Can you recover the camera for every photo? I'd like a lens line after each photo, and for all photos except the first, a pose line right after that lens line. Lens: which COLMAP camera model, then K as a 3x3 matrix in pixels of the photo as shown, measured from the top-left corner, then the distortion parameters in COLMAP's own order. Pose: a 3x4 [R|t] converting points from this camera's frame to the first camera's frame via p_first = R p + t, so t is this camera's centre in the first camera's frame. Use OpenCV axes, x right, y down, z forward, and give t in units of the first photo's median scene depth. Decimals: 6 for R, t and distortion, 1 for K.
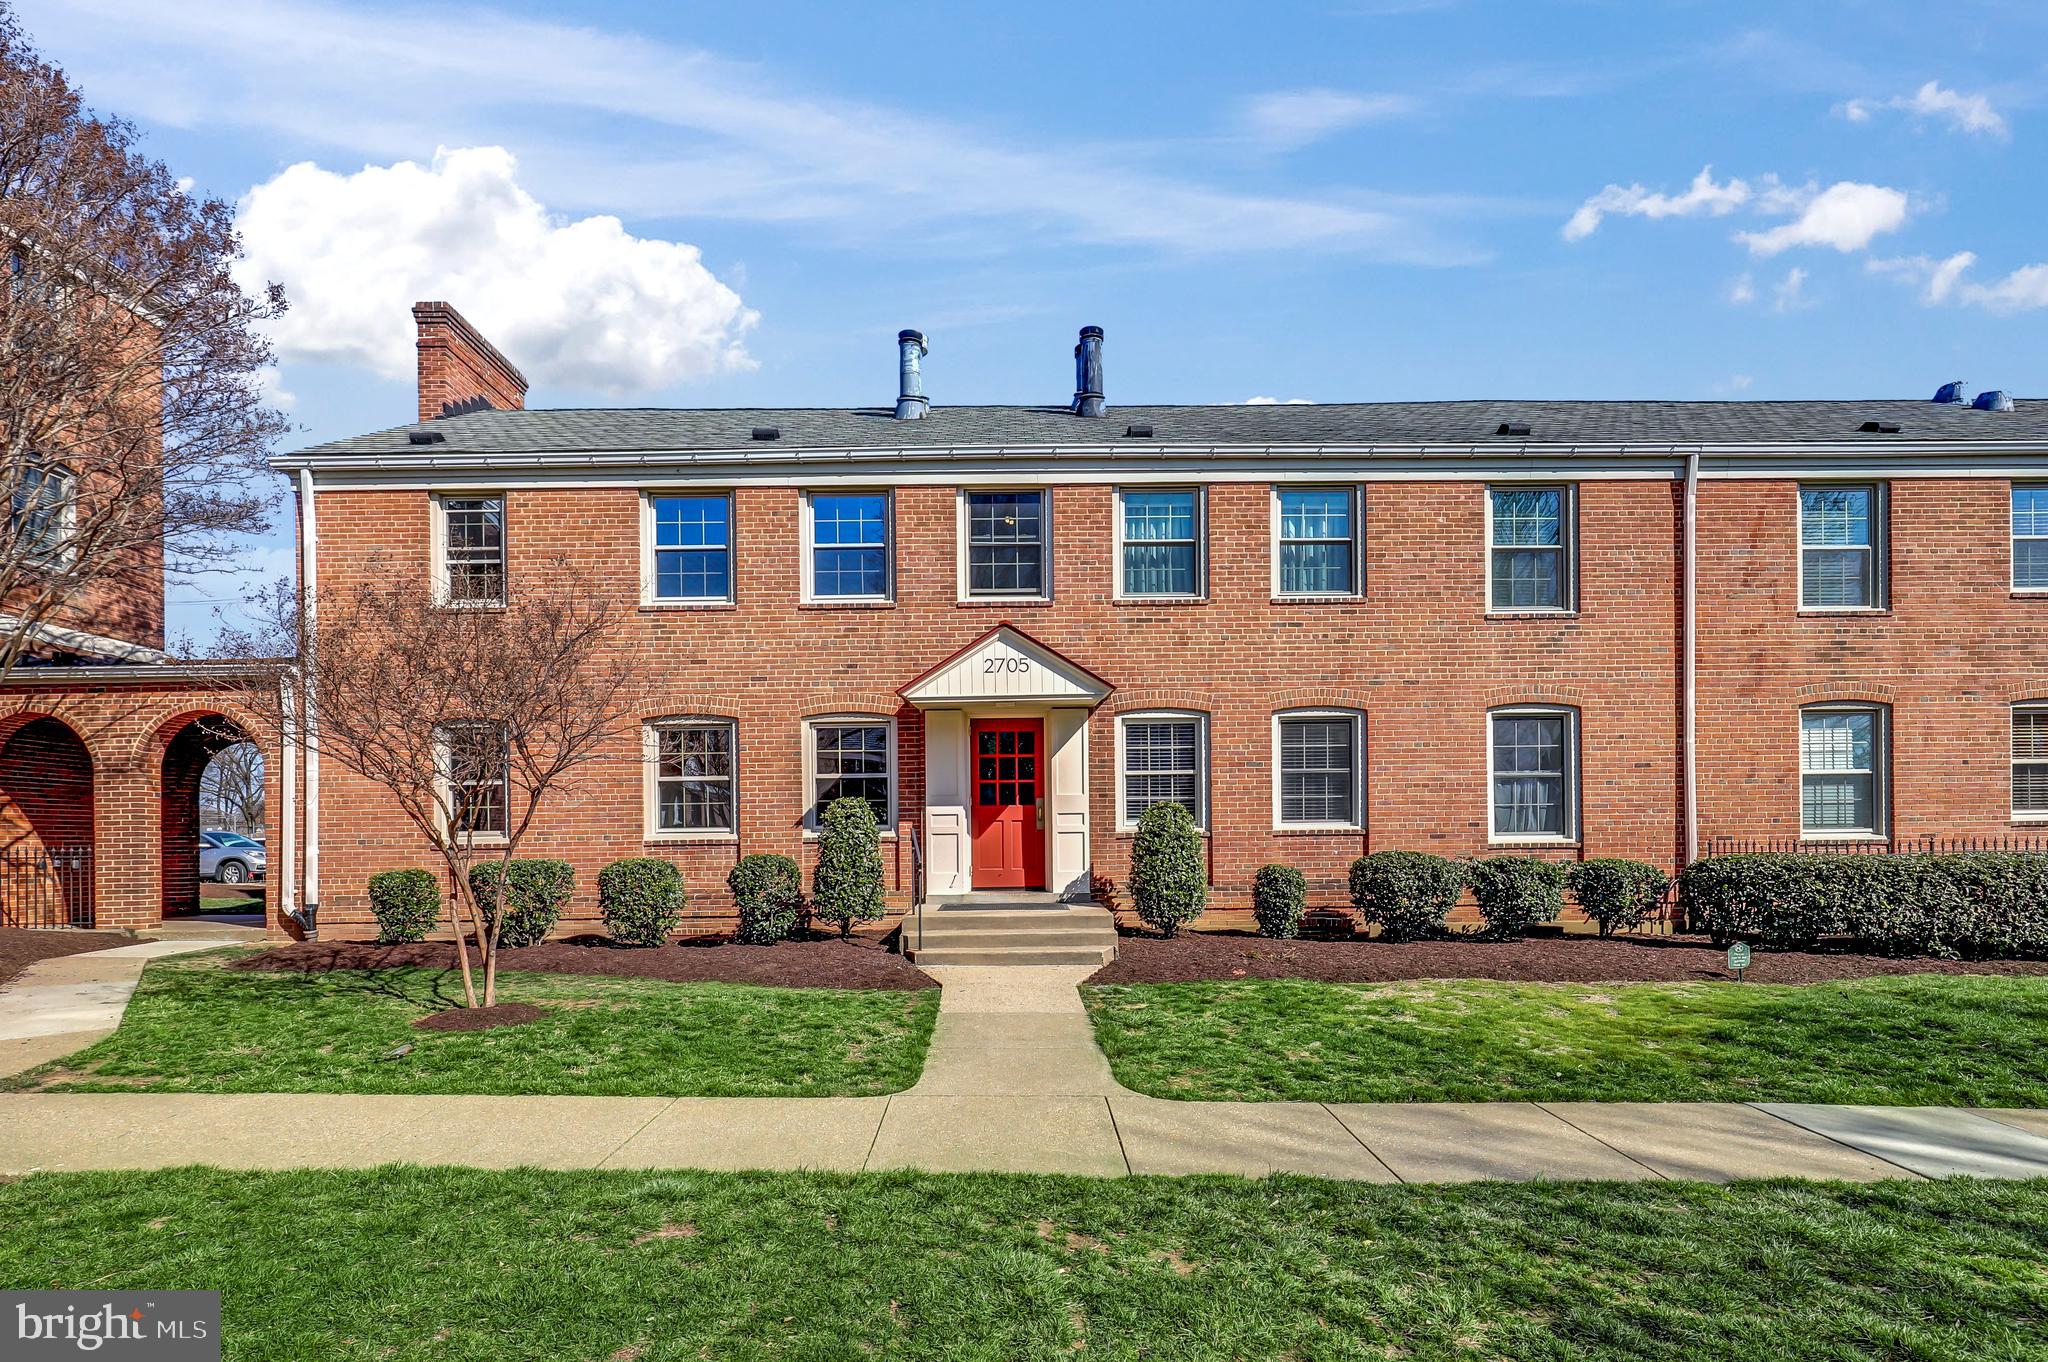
lens RADIAL K [[937.7, 0, 953.2], [0, 937.7, 813.9], [0, 0, 1]] dist [-0.007383, -0.001418]
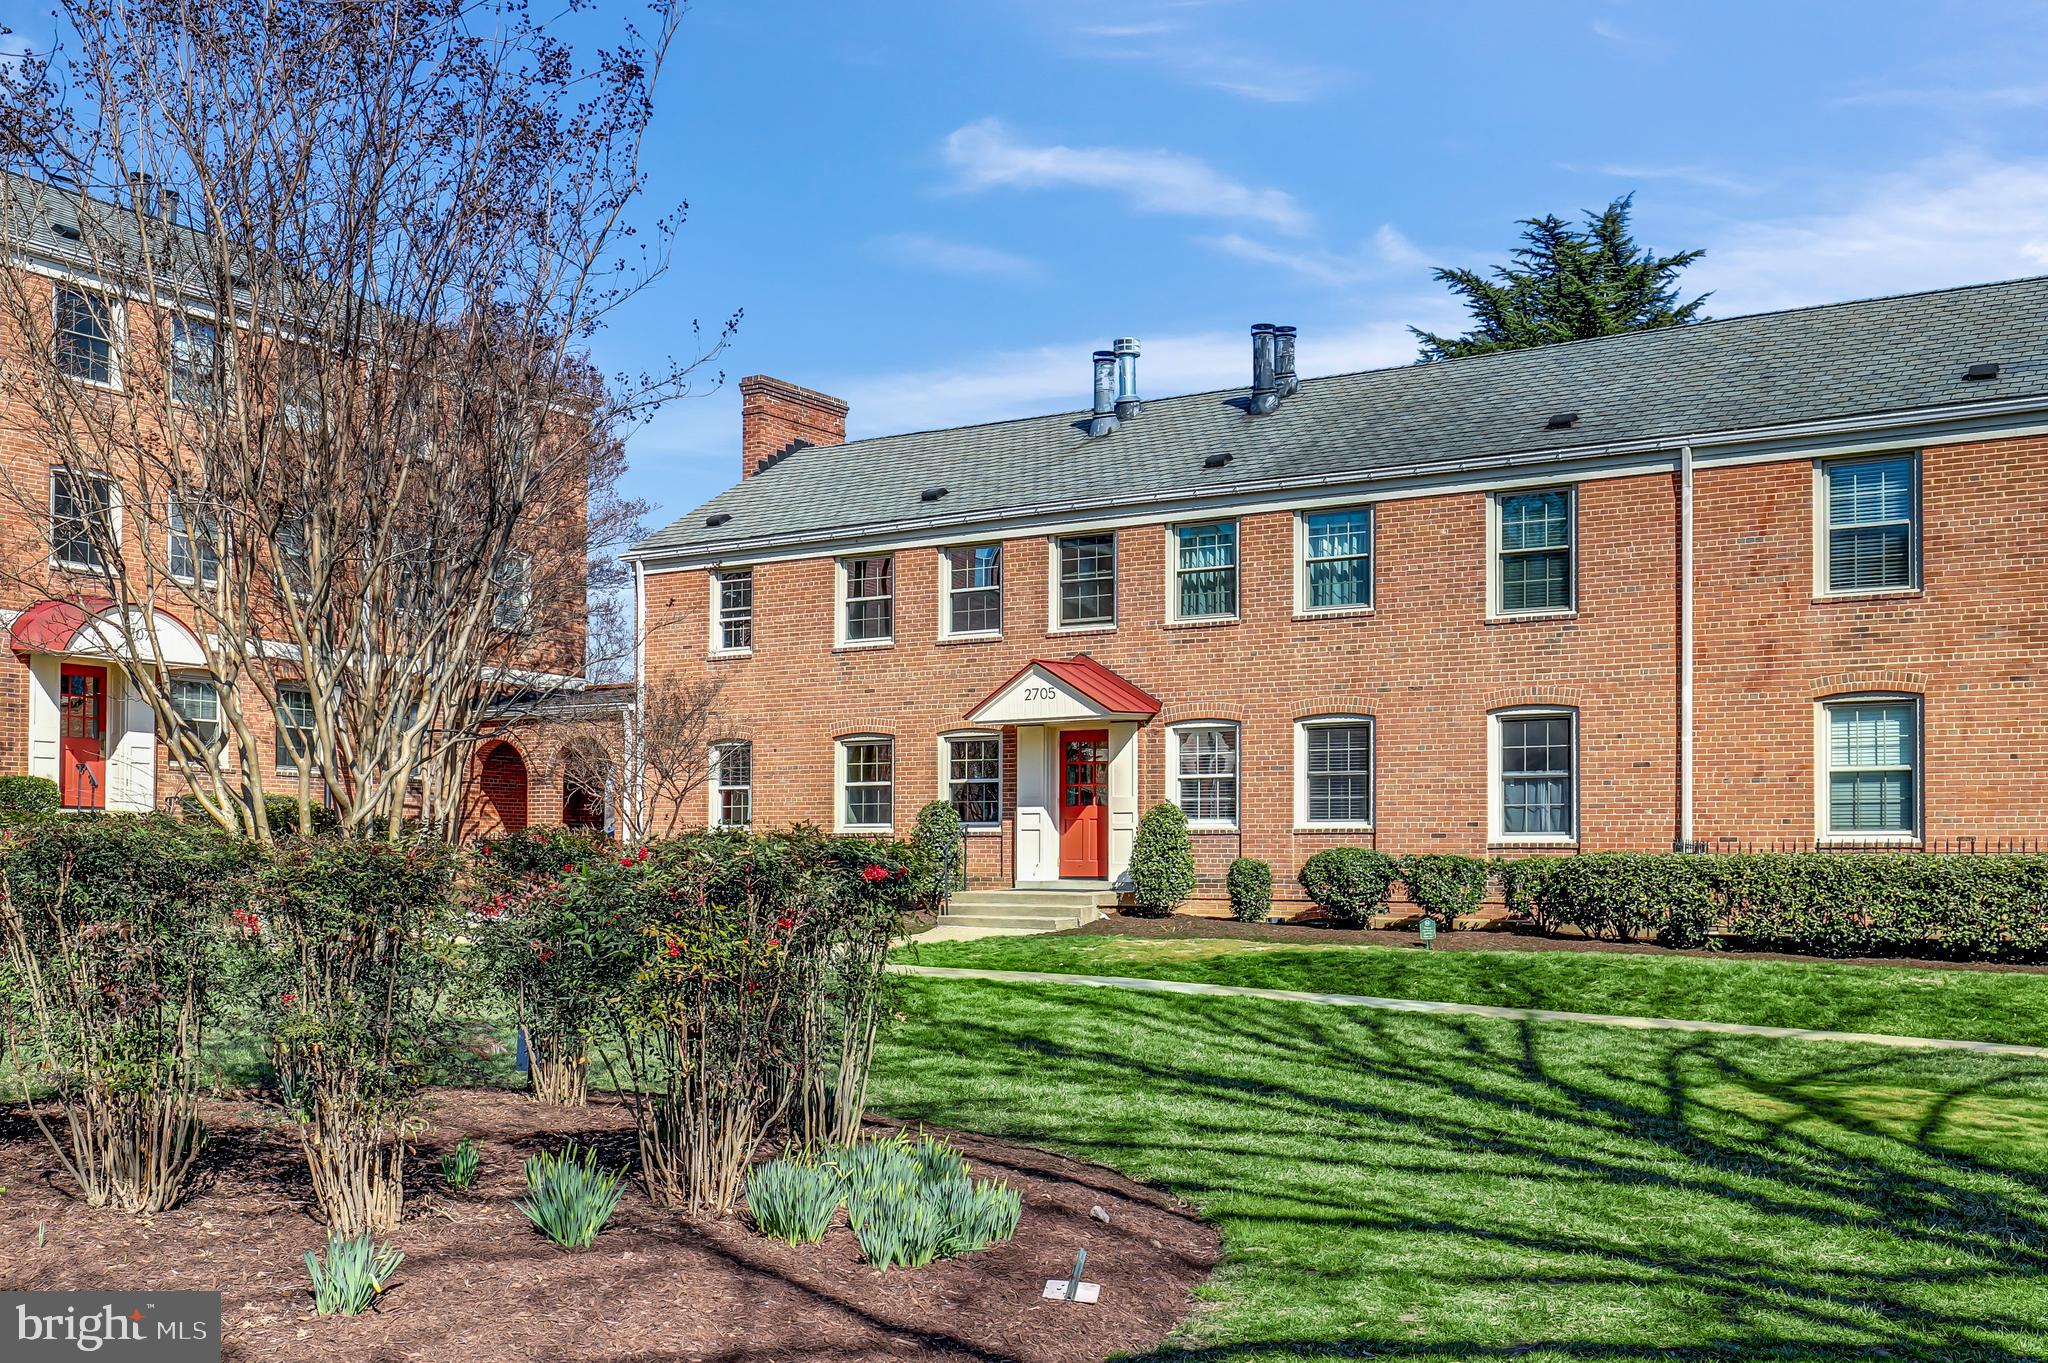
lens RADIAL K [[2073.9, 0, 1023.6], [0, 2073.9, 678.3], [0, 0, 1]] dist [-0.068671, 0.000000]
pose [[0.834300, -0.032492, -0.550353, 1.399250], [-0.000878, 0.998182, -0.060262, -0.011729], [0.551310, 0.050760, 0.832755, -1.175114]]
